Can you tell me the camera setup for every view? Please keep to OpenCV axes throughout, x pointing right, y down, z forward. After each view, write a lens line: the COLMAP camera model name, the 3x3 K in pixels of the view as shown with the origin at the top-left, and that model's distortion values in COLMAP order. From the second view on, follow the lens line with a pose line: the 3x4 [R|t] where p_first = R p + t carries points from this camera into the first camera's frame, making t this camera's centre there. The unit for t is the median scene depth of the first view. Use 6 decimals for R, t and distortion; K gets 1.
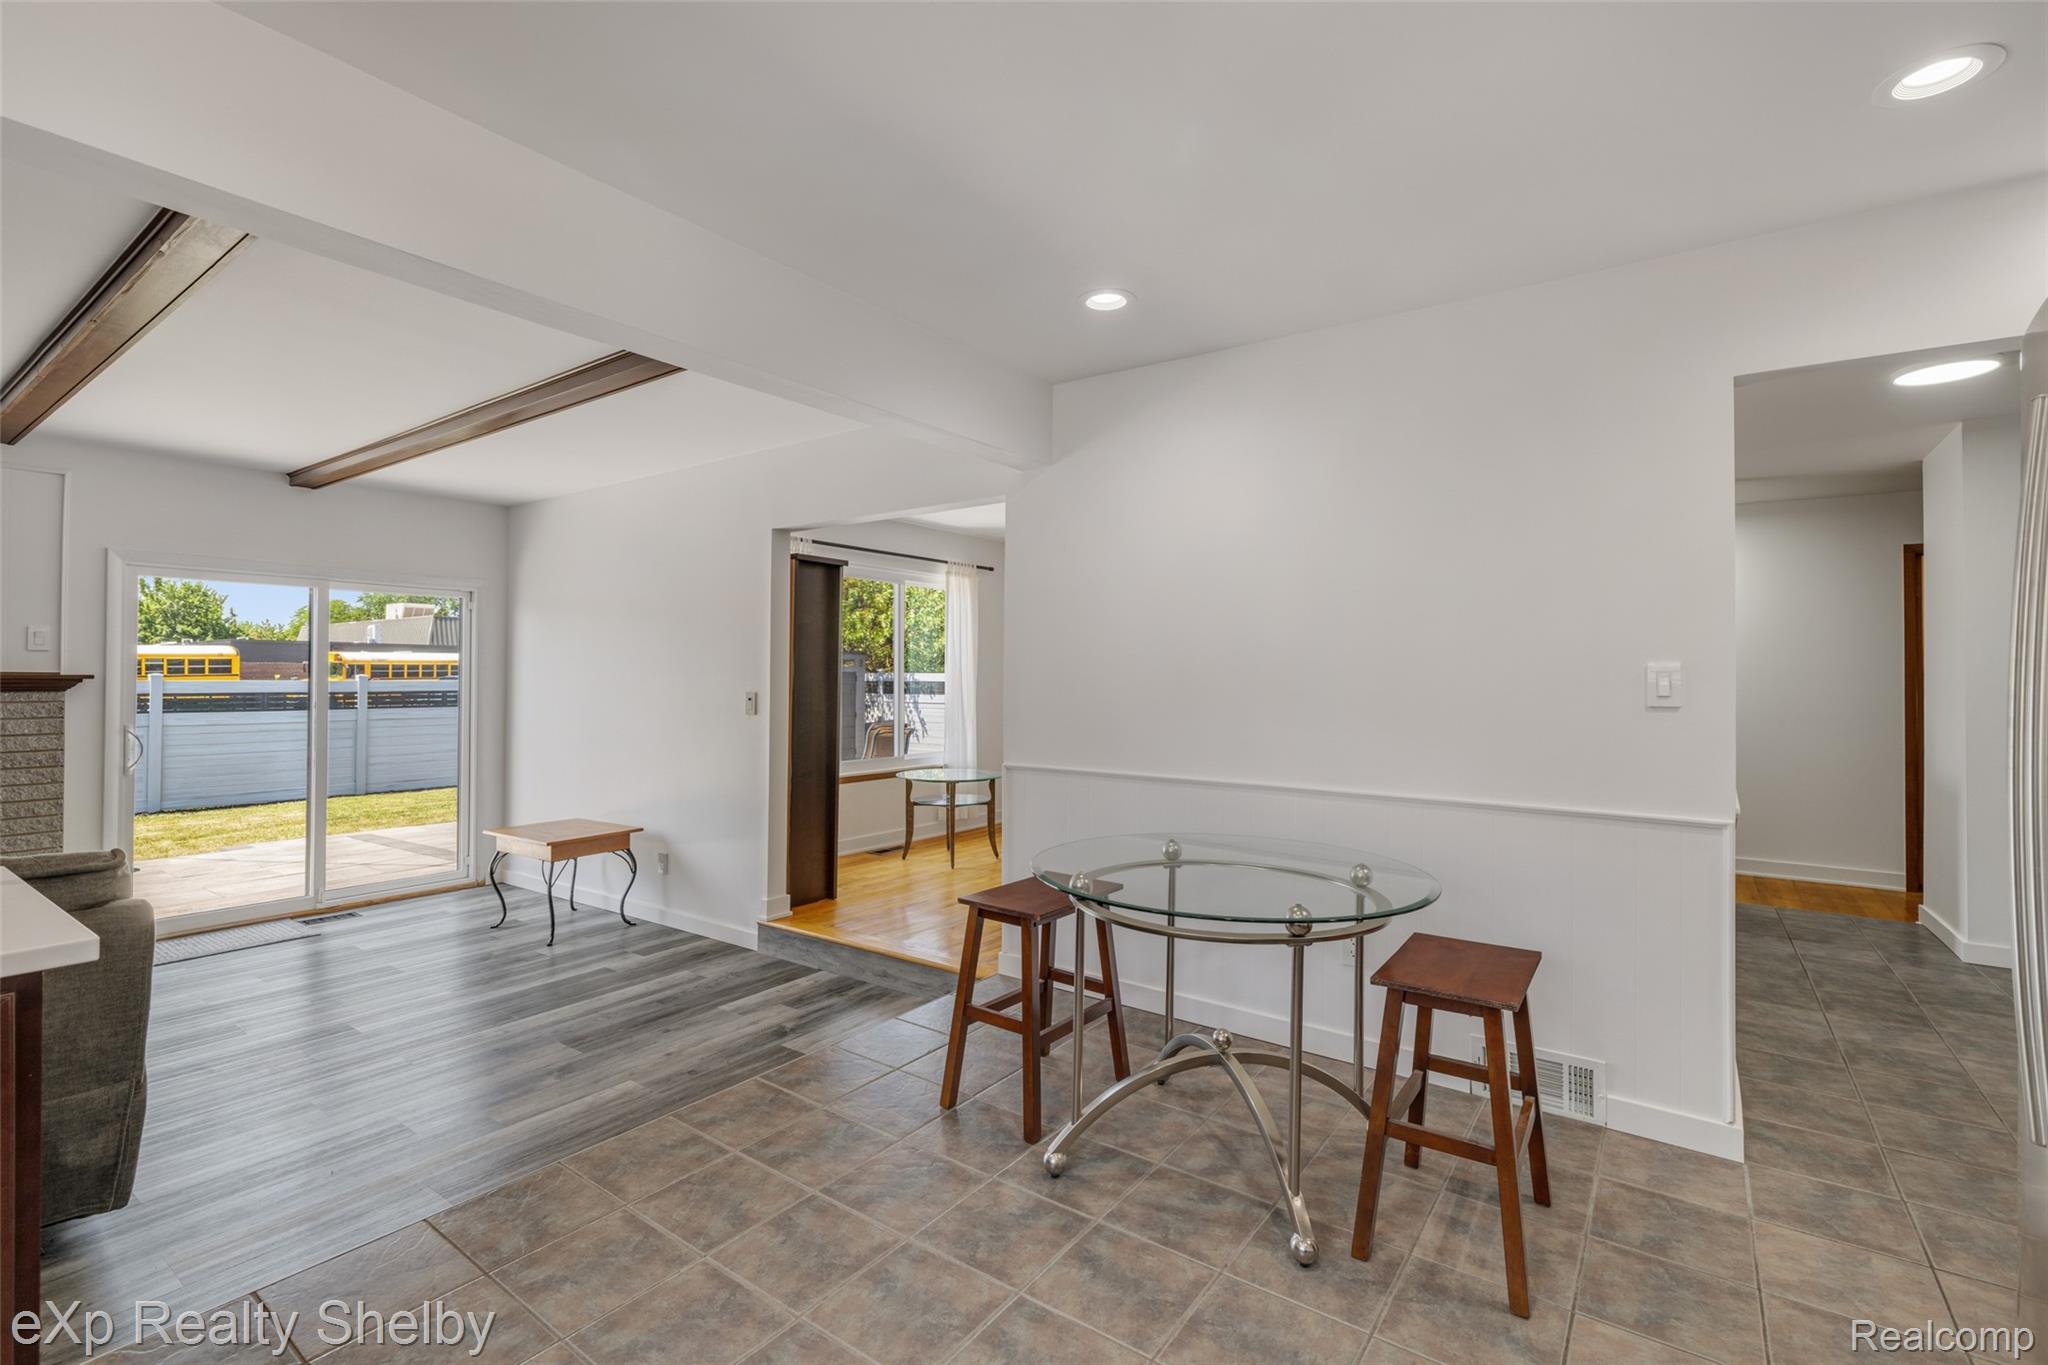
lens RADIAL K [[915.4, 0, 1024.3], [0, 915.4, 680.1], [0, 0, 1]] dist [-0.004090, 0.000292]
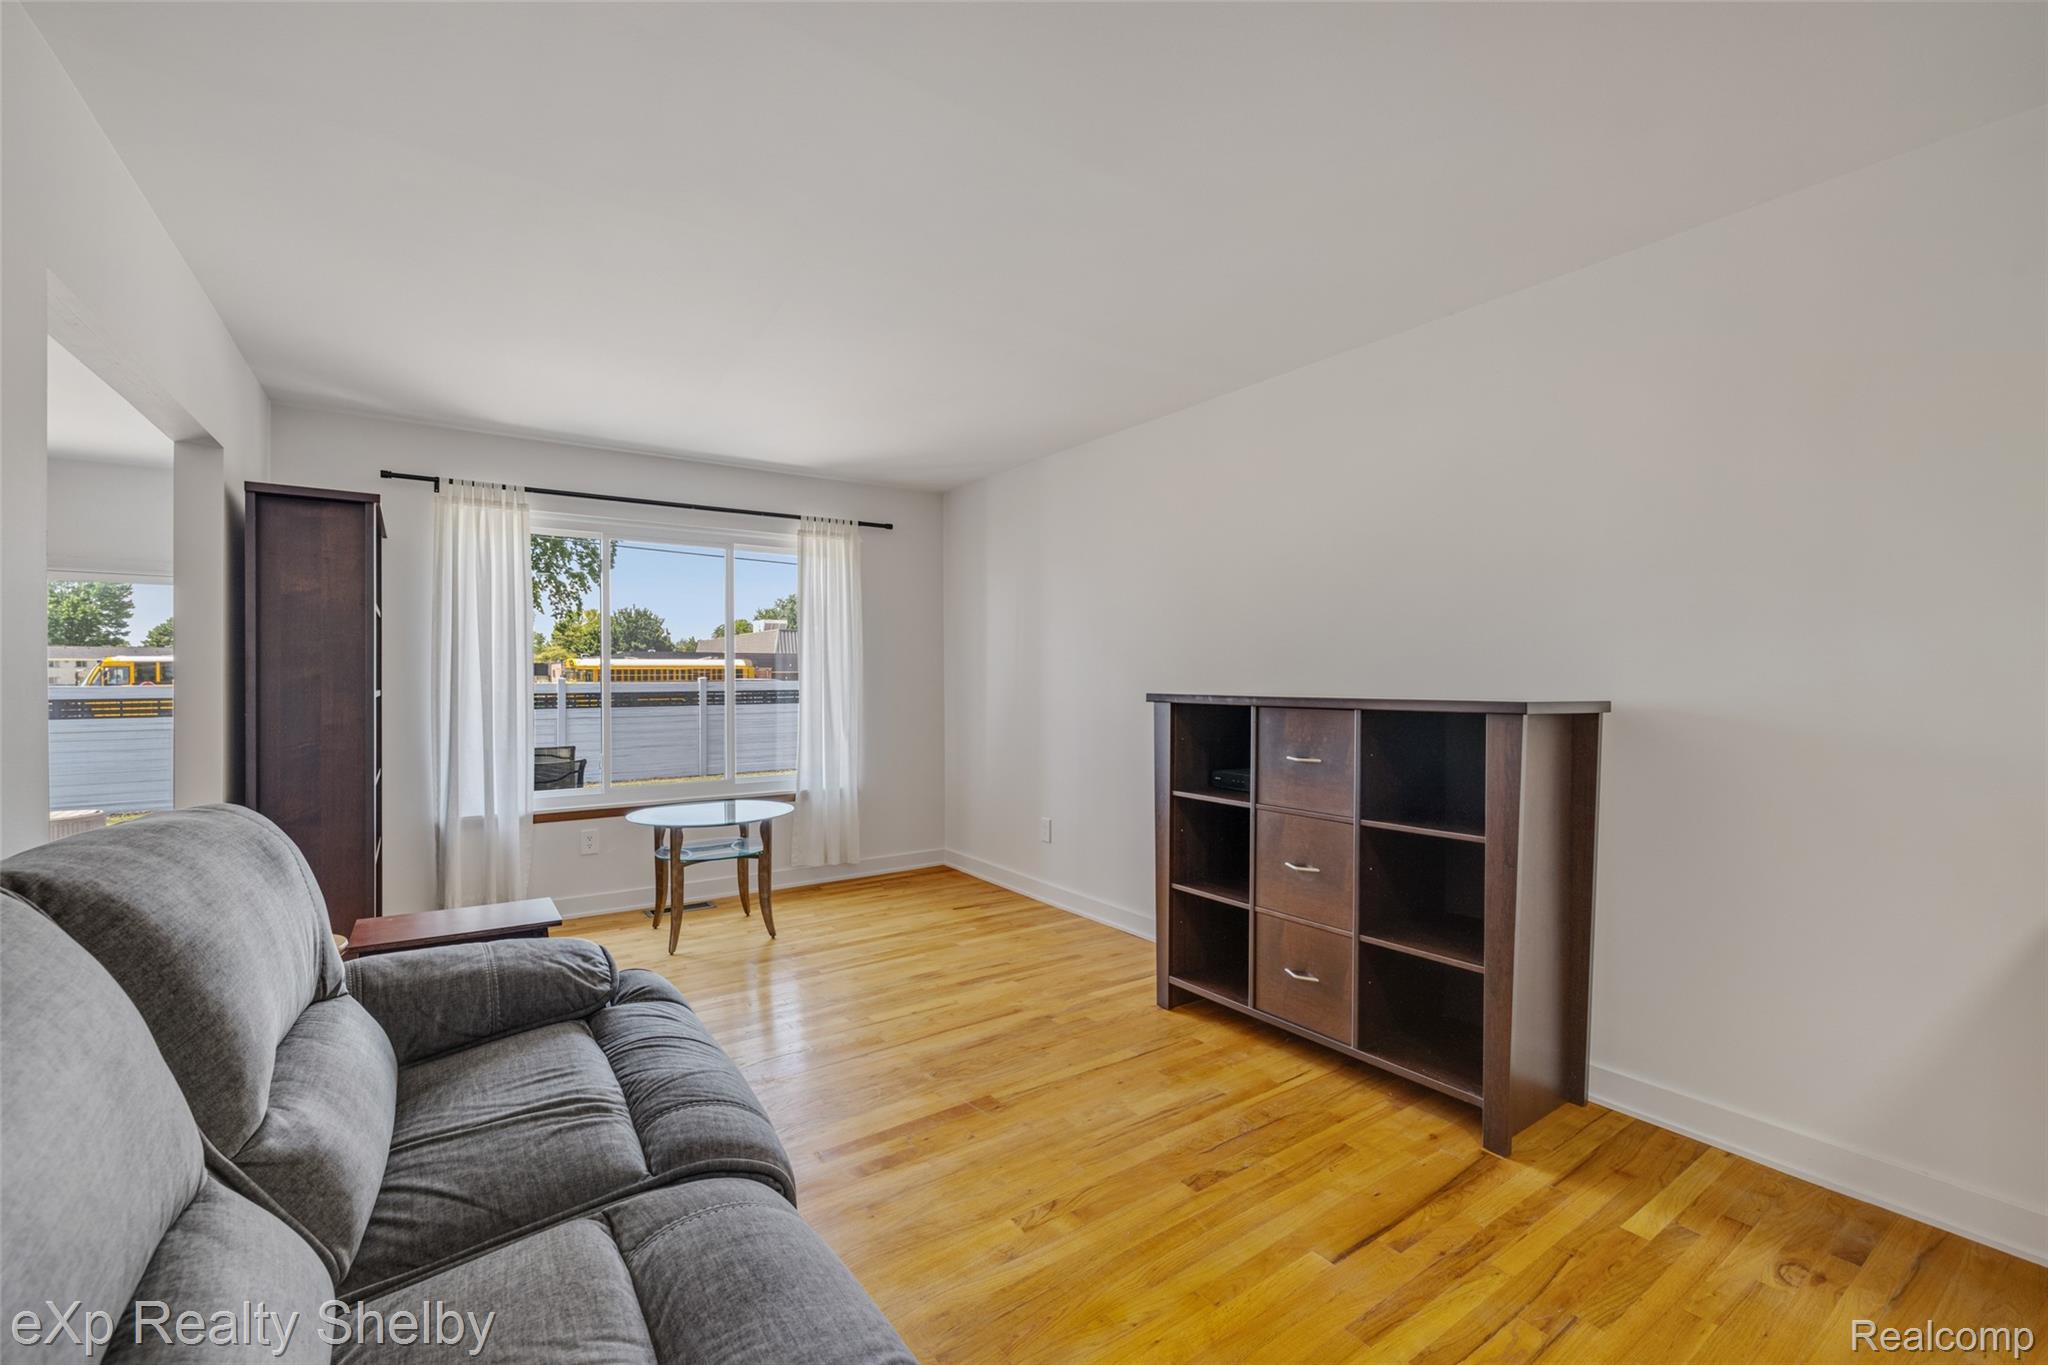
lens RADIAL K [[856.0, 0, 1025.8], [0, 856.0, 669.5], [0, 0, 1]] dist [0.001404, 0.000173]
pose [[0.942829, -0.012687, -0.333036, 0.504223], [0.008970, 0.999879, -0.012696, 0.007834], [0.333156, 0.008983, 0.942829, 0.647641]]
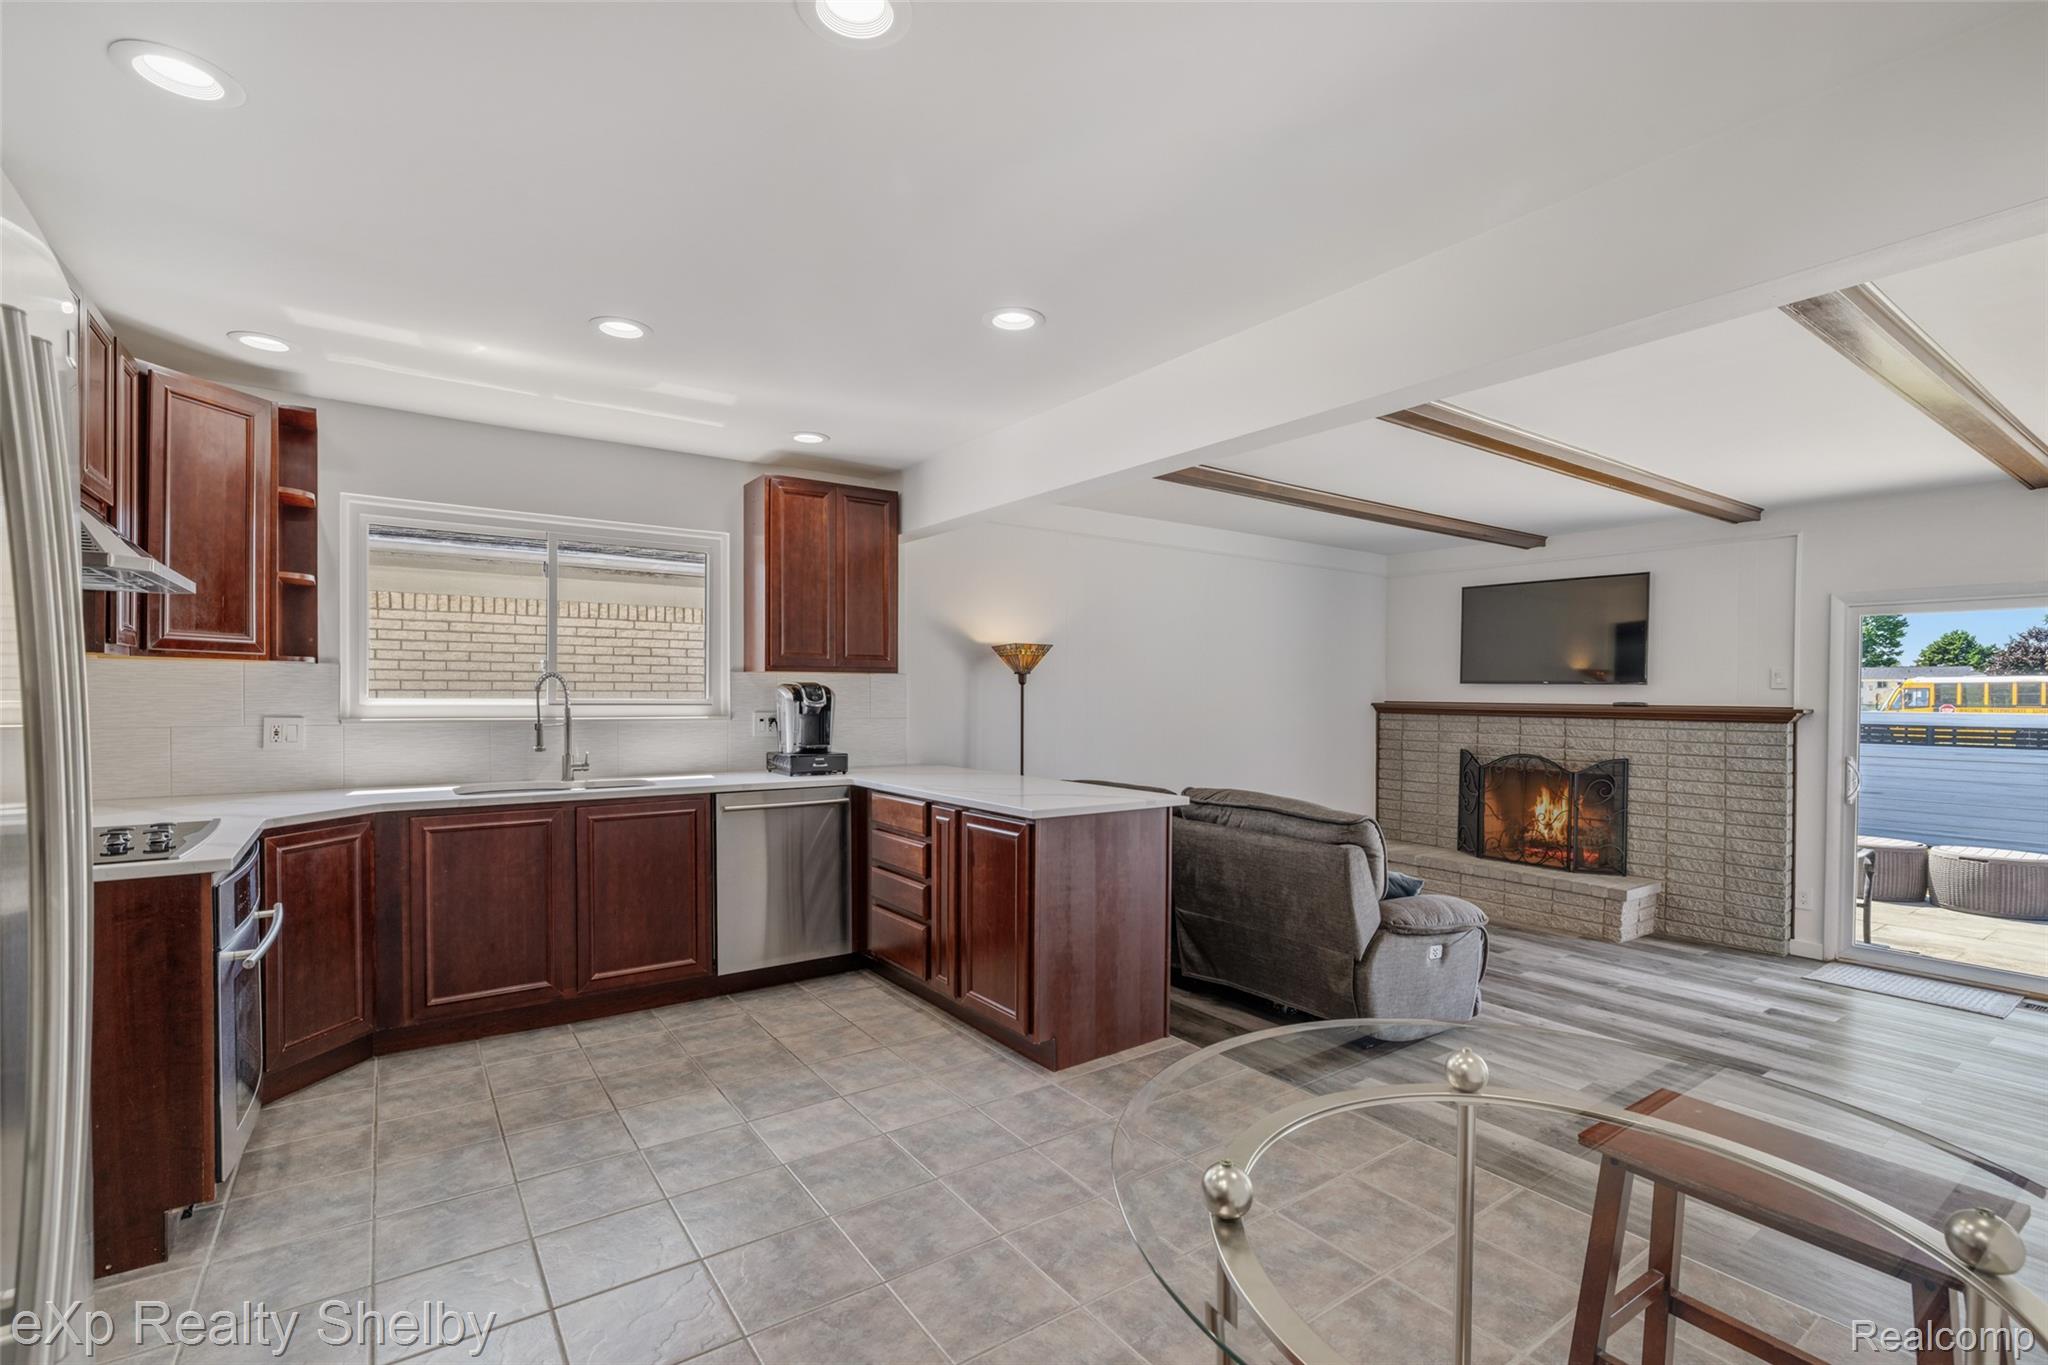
lens RADIAL K [[921.4, 0, 1024.9], [0, 921.4, 703.4], [0, 0, 1]] dist [-0.004749, 0.000499]
pose [[-0.329184, 0.001975, -0.944264, 0.366158], [-0.013274, 0.999889, 0.006718, -0.008243], [0.944172, 0.014746, -0.329121, 0.460422]]
